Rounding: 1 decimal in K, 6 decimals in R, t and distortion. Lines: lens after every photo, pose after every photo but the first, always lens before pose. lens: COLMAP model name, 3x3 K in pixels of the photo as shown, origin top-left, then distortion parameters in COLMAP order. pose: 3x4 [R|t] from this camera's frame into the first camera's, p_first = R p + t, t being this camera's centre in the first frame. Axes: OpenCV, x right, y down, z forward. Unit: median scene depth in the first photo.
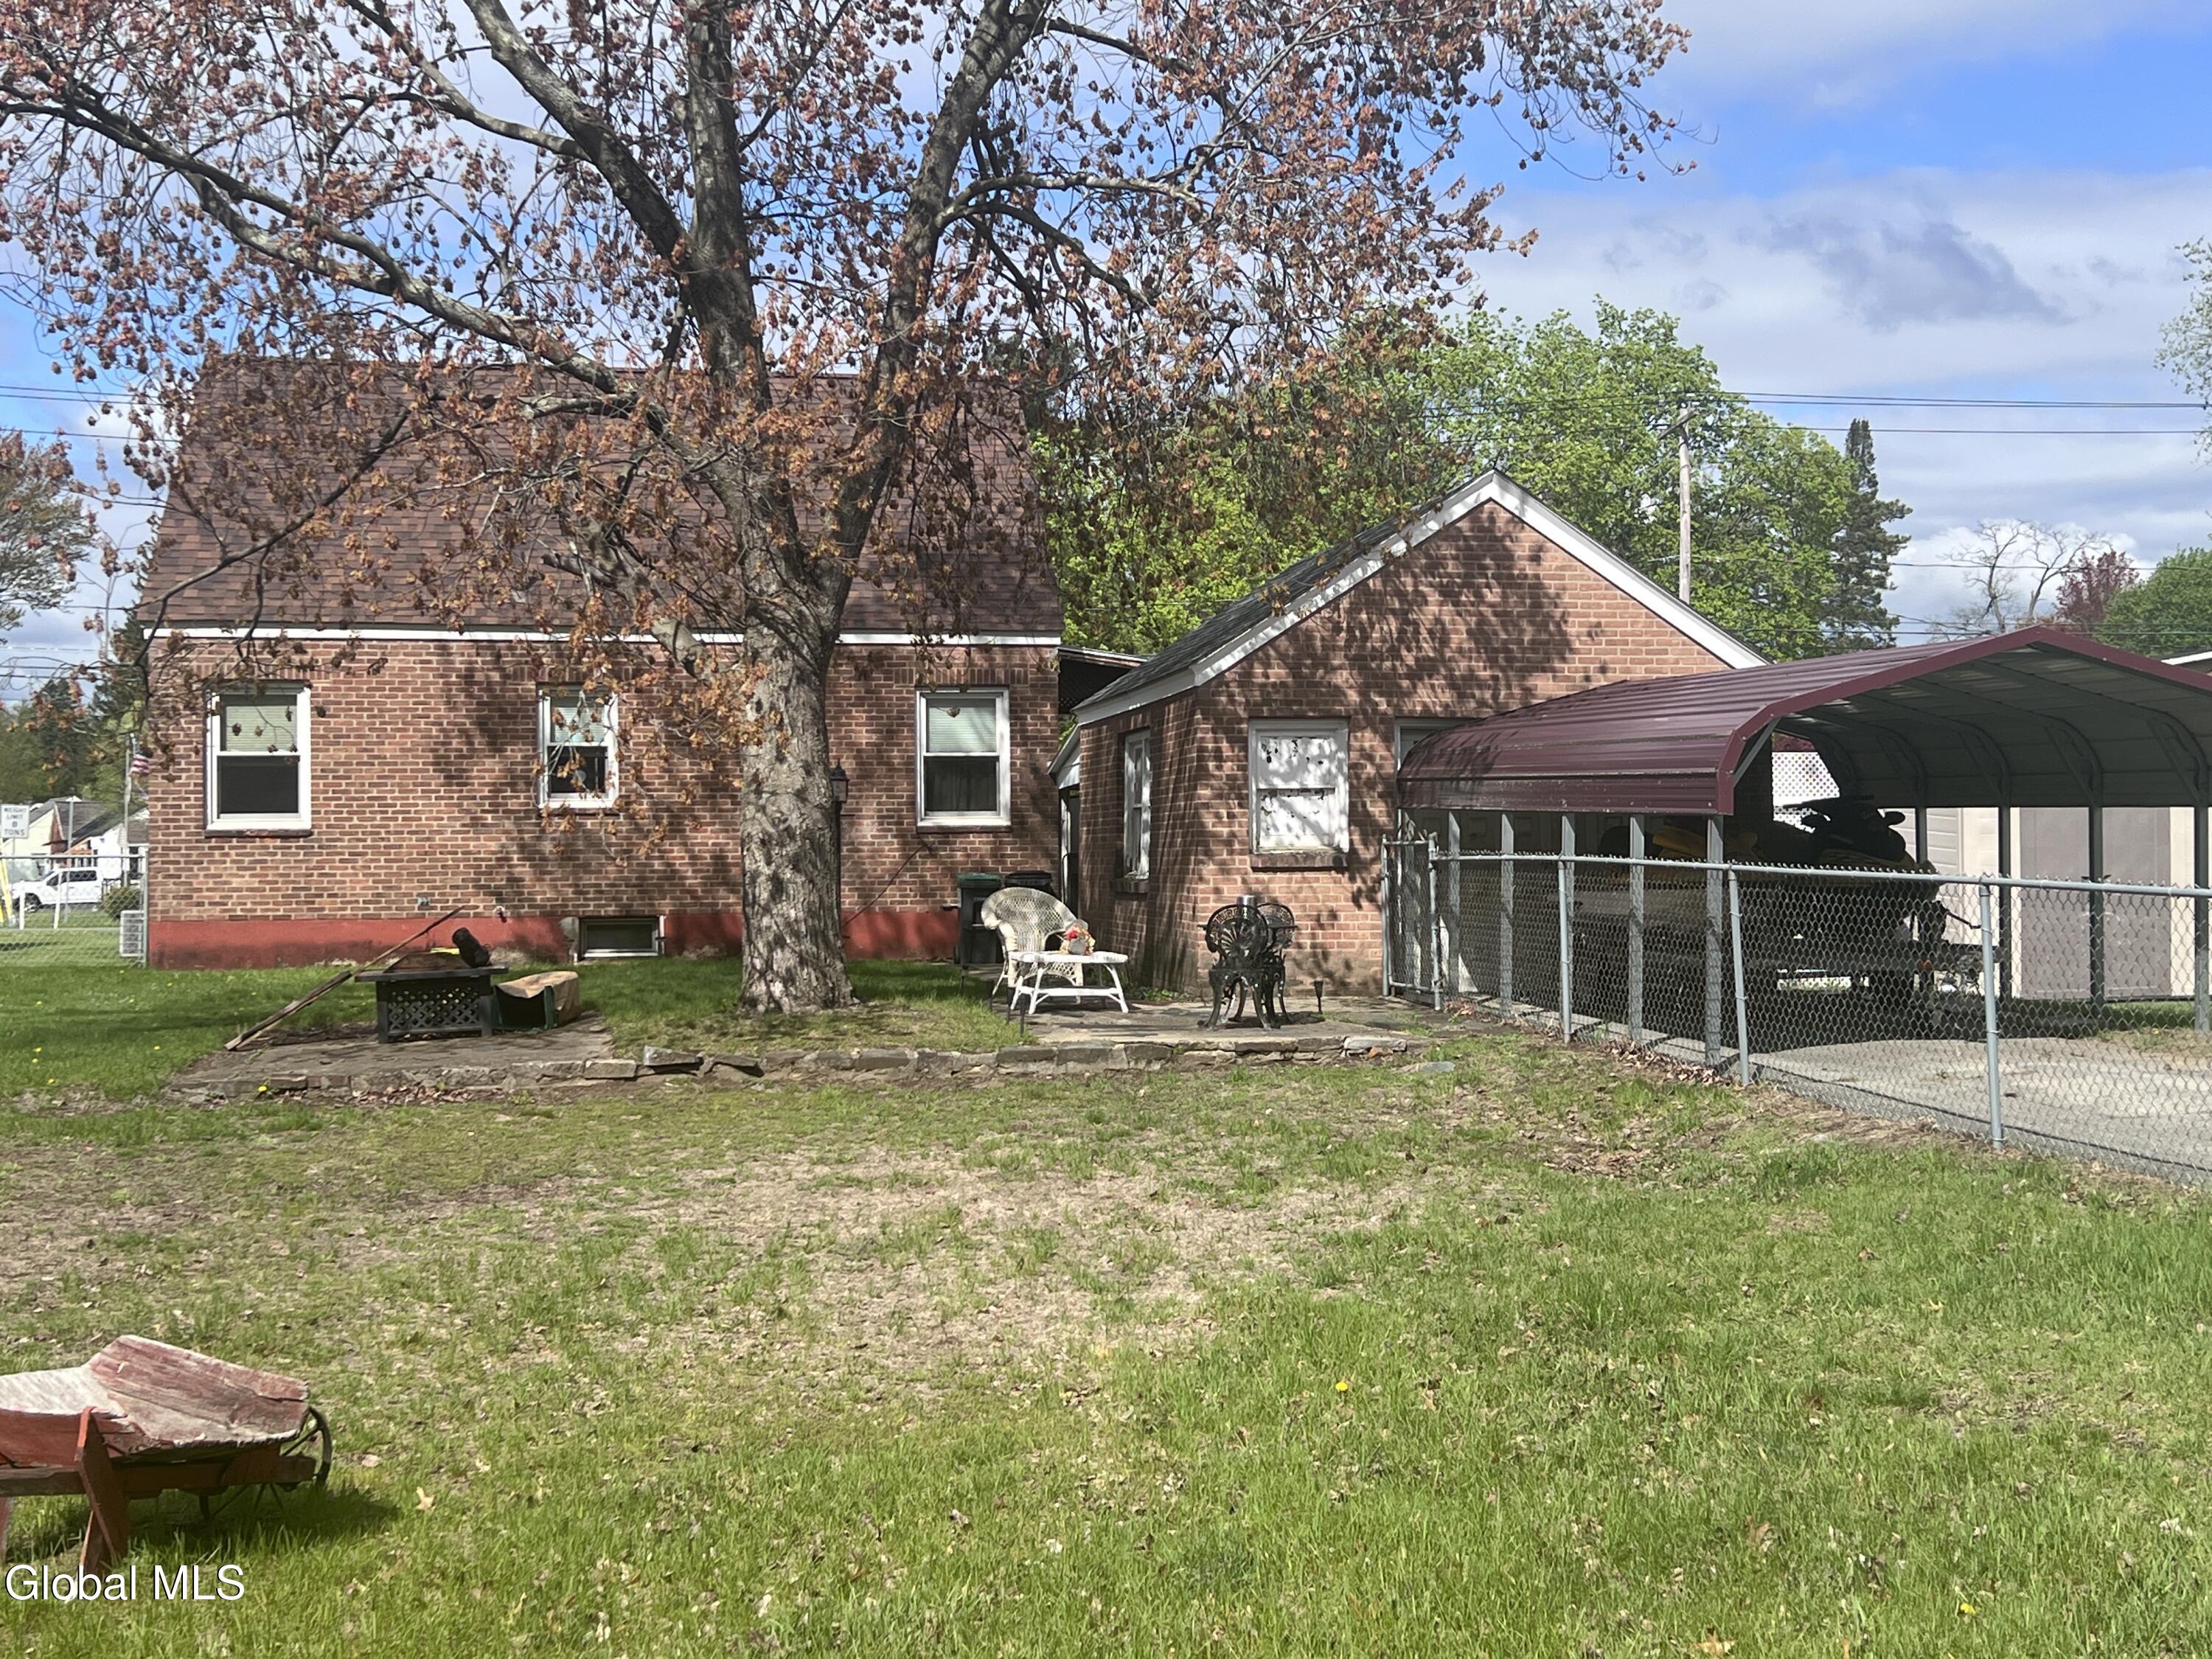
lens RADIAL K [[2767.9, 0, 1106.0], [0, 2767.9, 830.1], [0, 0, 1]] dist [0.154824, 0.000000]
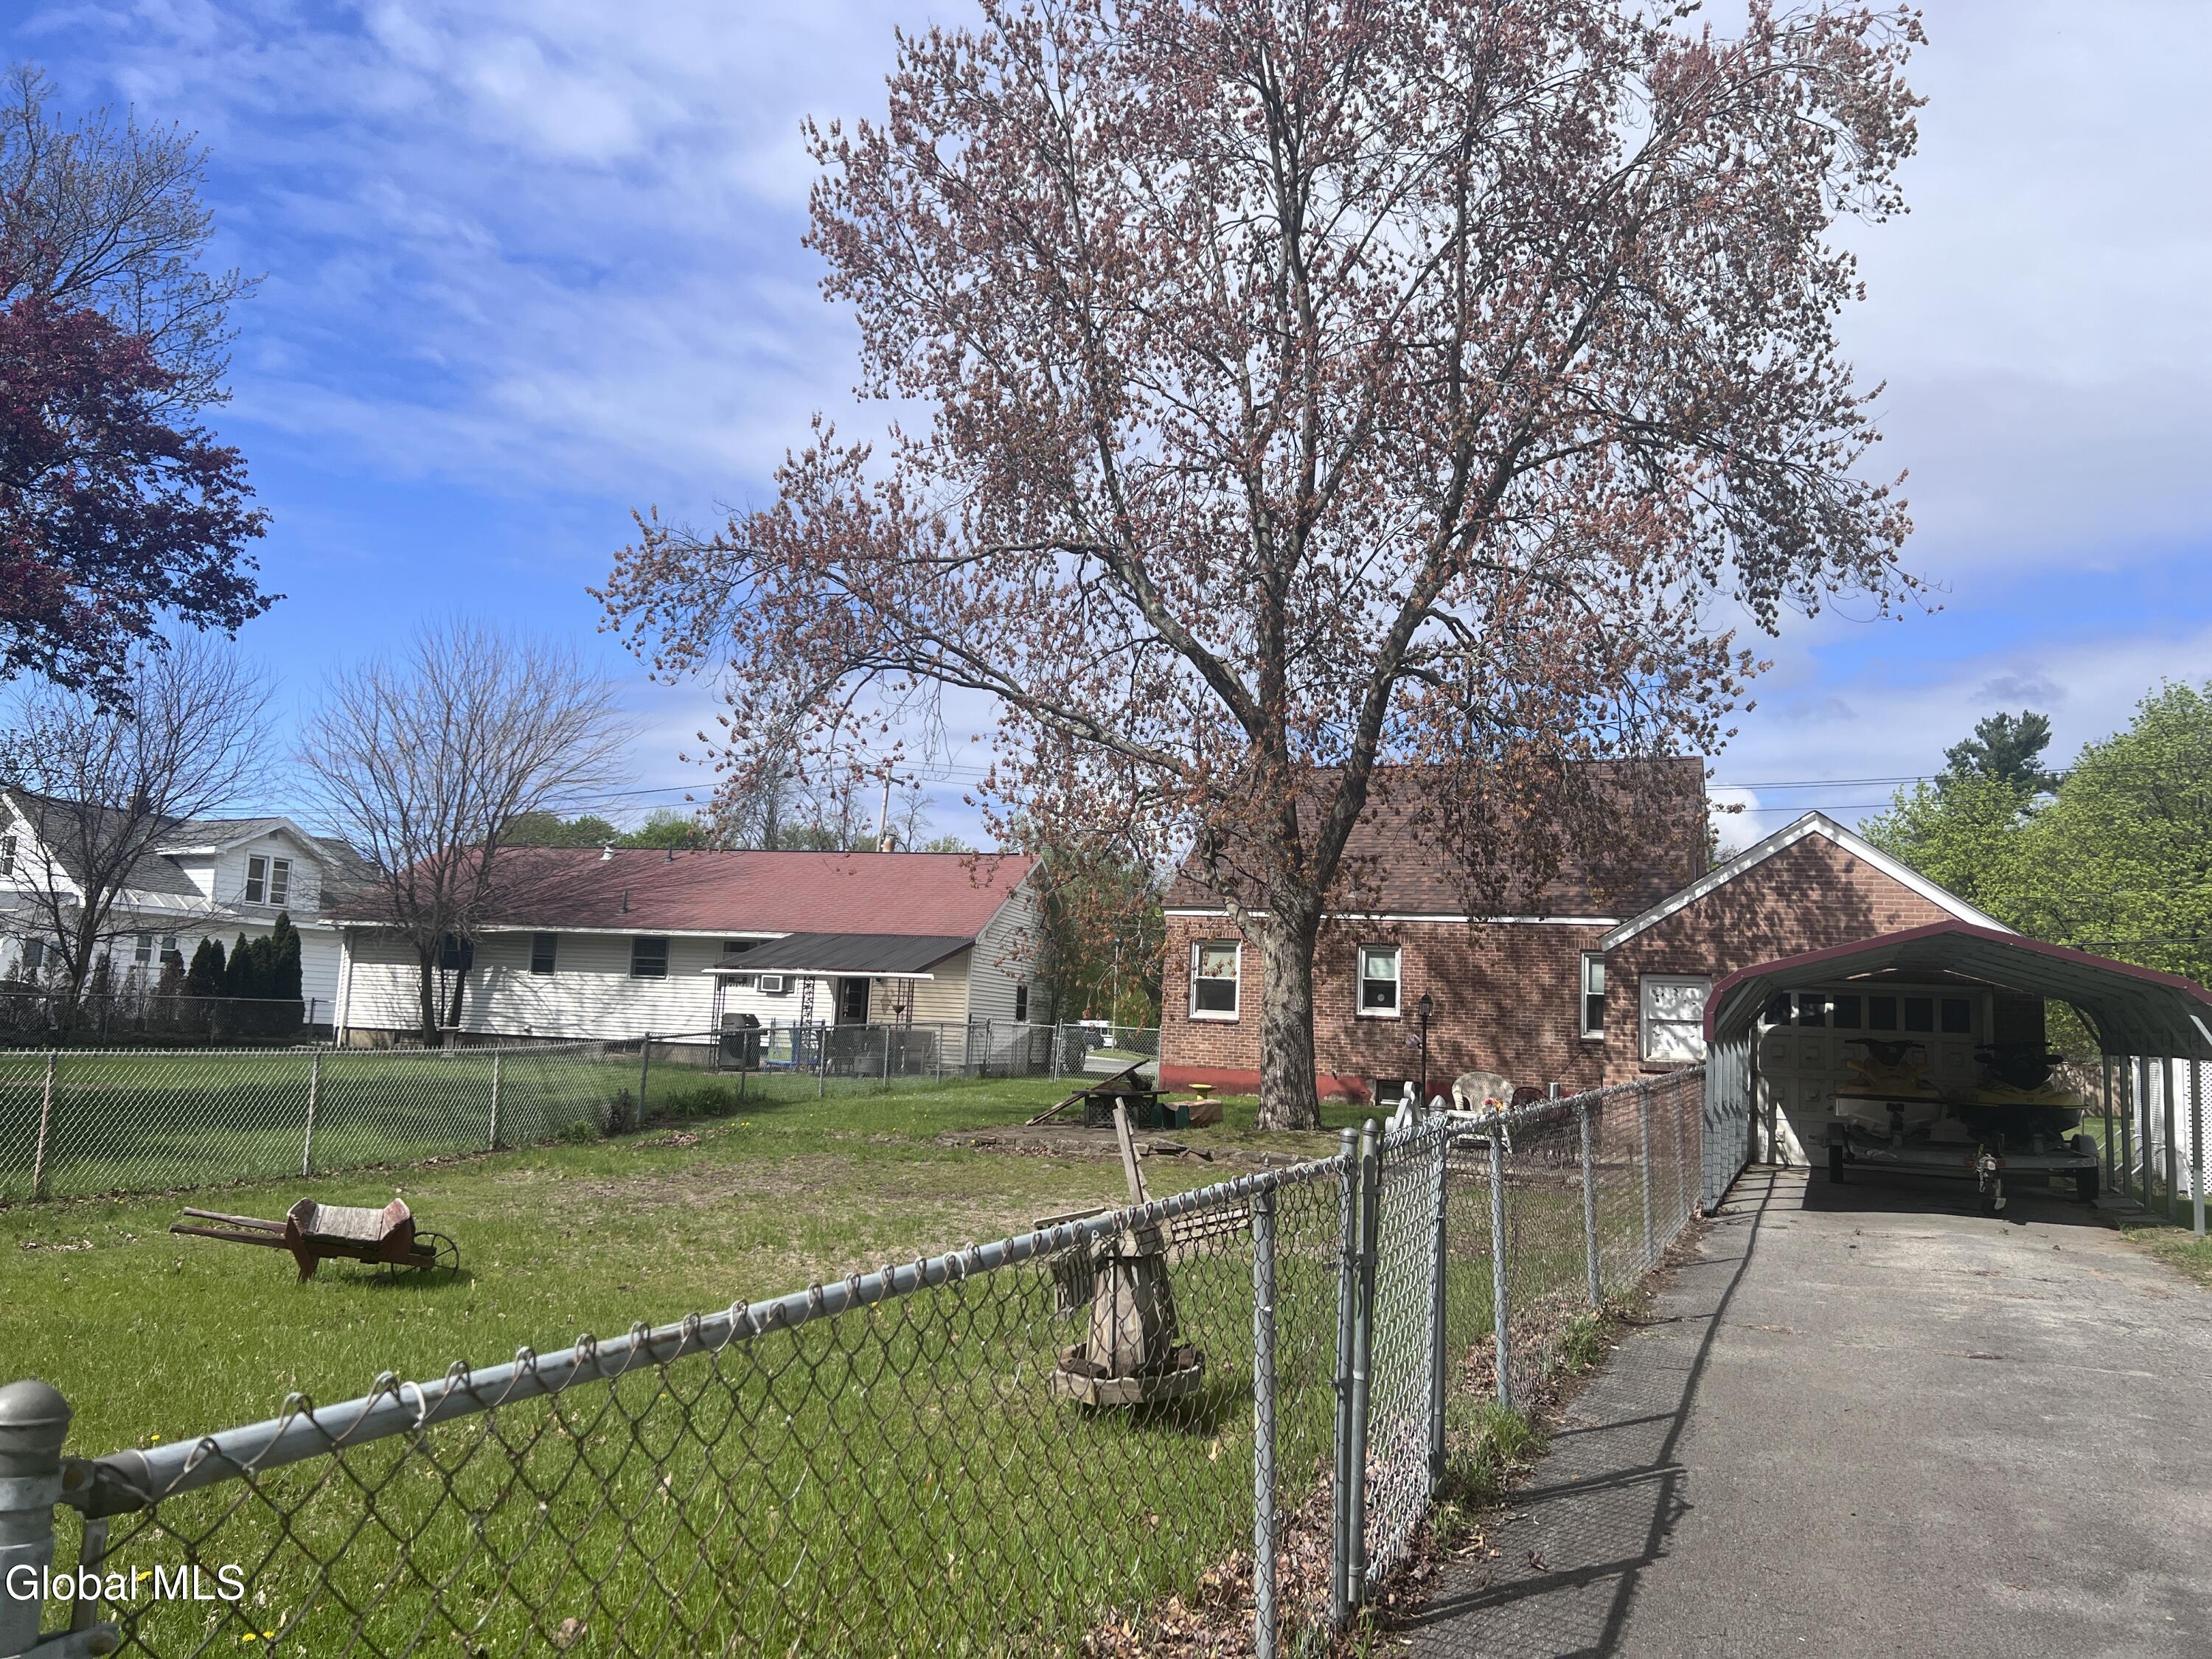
lens RADIAL K [[1641.3, 0, 1106.4], [0, 1641.3, 816.6], [0, 0, 1]] dist [0.017303, -0.001079]
pose [[0.810646, -0.024563, -0.585021, 0.349157], [-0.053354, 0.991865, -0.115576, -0.004415], [0.583101, 0.124904, 0.802741, 0.068528]]
